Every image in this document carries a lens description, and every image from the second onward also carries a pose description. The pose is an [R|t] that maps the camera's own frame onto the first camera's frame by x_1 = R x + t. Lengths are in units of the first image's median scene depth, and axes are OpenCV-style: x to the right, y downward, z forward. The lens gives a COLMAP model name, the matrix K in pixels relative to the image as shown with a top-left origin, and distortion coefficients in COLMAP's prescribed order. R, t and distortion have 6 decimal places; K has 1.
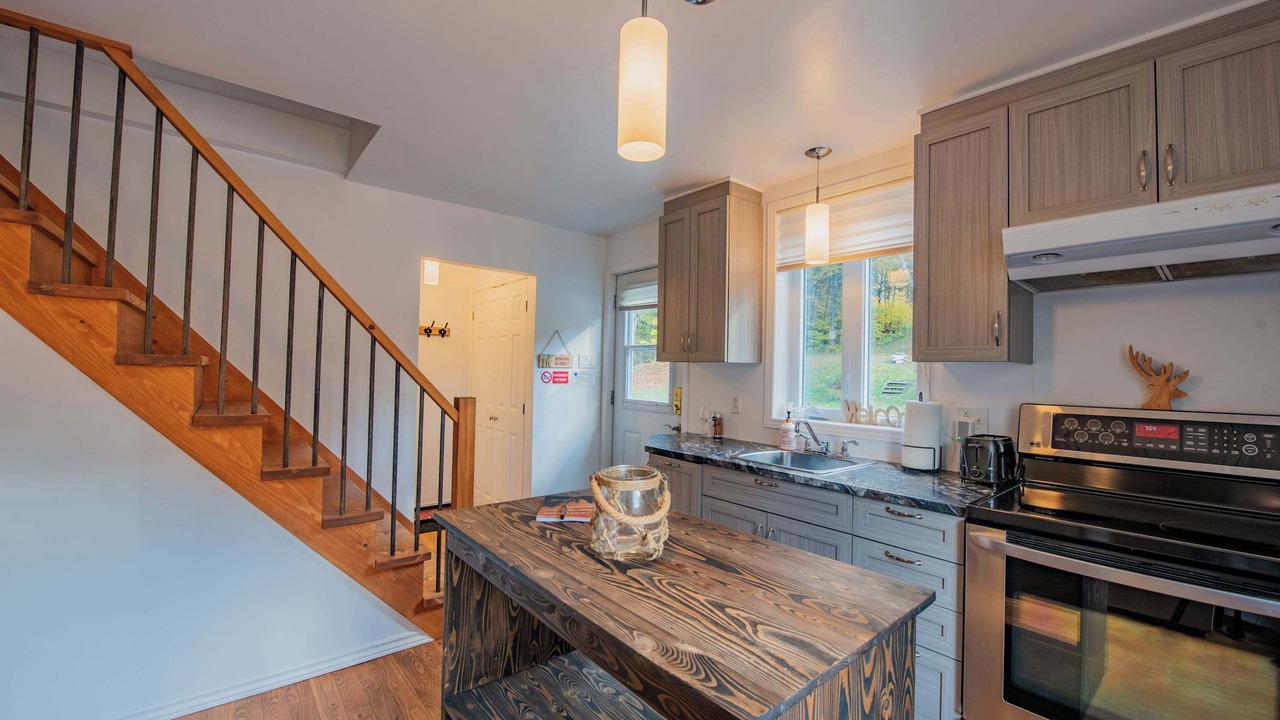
lens RADIAL K [[514.2, 0, 640.0], [0, 514.2, 360.0], [0, 0, 1]] dist [-0.023317, -0.000303]
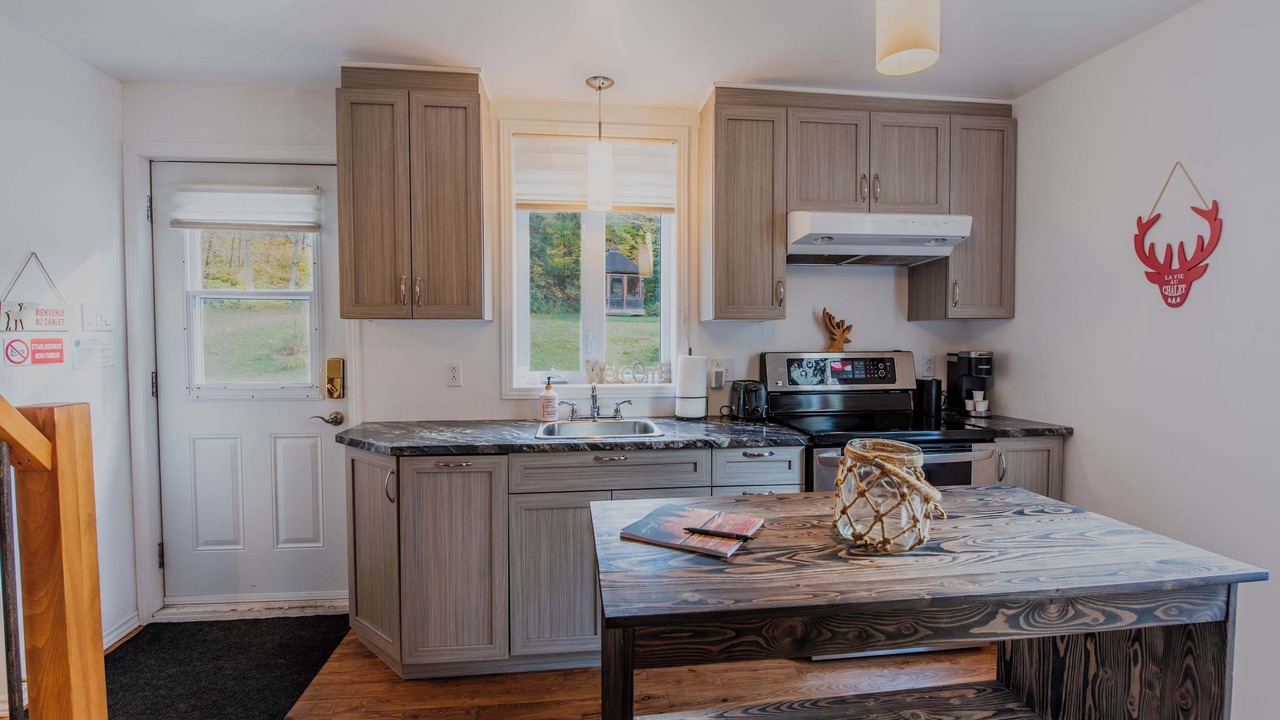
lens RADIAL K [[572.0, 0, 640.0], [0, 572.0, 360.0], [0, 0, 1]] dist [-0.013261, -0.000318]
pose [[0.541554, -0.055167, 0.838854, -0.542496], [-0.003688, 0.997679, 0.067993, 0.007574], [-0.840658, -0.039916, 0.540094, 0.445034]]
